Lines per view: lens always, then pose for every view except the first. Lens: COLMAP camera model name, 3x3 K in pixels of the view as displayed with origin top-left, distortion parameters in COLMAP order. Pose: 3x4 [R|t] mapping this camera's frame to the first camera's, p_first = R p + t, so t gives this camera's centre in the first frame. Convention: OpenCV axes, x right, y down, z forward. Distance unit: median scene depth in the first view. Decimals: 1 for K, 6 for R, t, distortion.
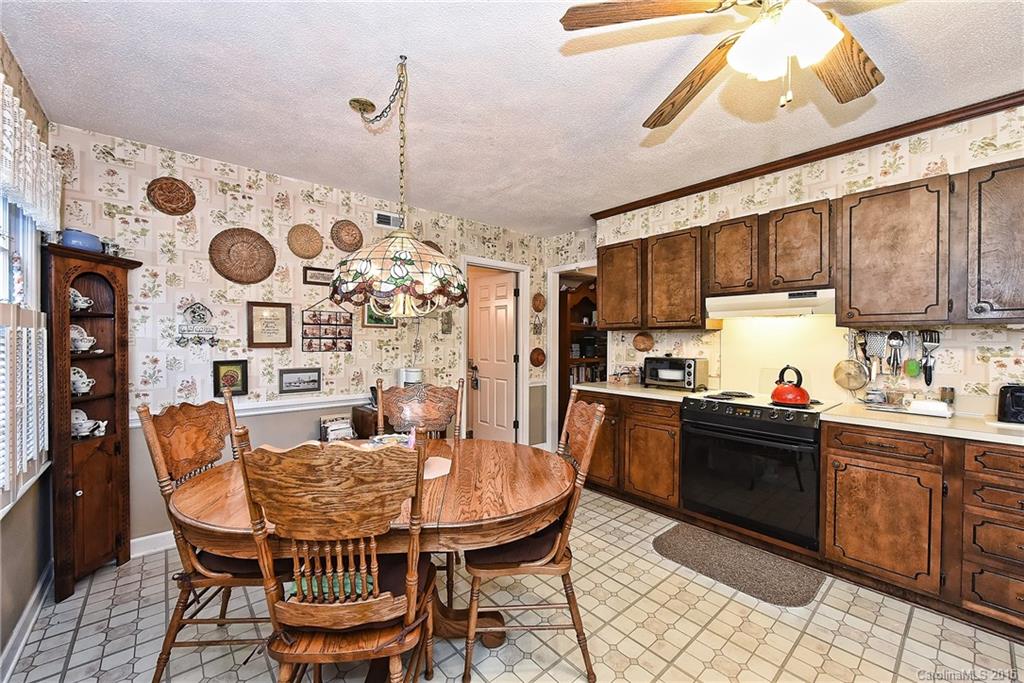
lens RADIAL K [[402.6, 0, 515.3], [0, 402.6, 339.9], [0, 0, 1]] dist [0.000581, -0.000115]
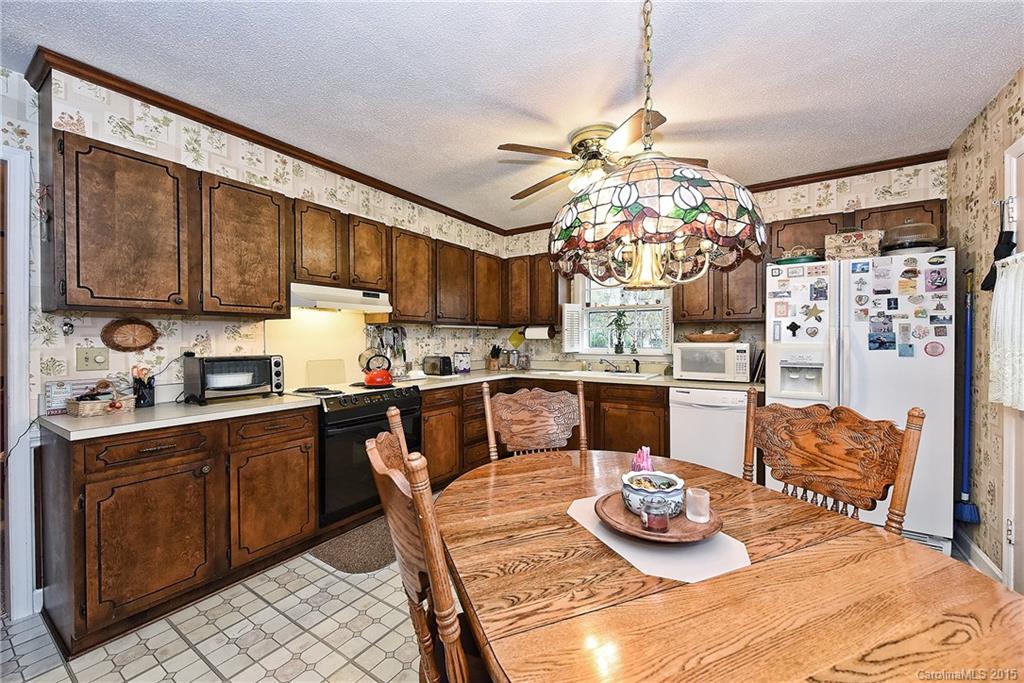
lens RADIAL K [[402.6, 0, 515.3], [0, 402.6, 339.9], [0, 0, 1]] dist [0.000581, -0.000115]
pose [[-0.272837, -0.005385, 0.962045, -0.418969], [0.004558, 0.999966, 0.006890, 0.011989], [-0.962049, 0.006265, -0.272804, 0.681626]]
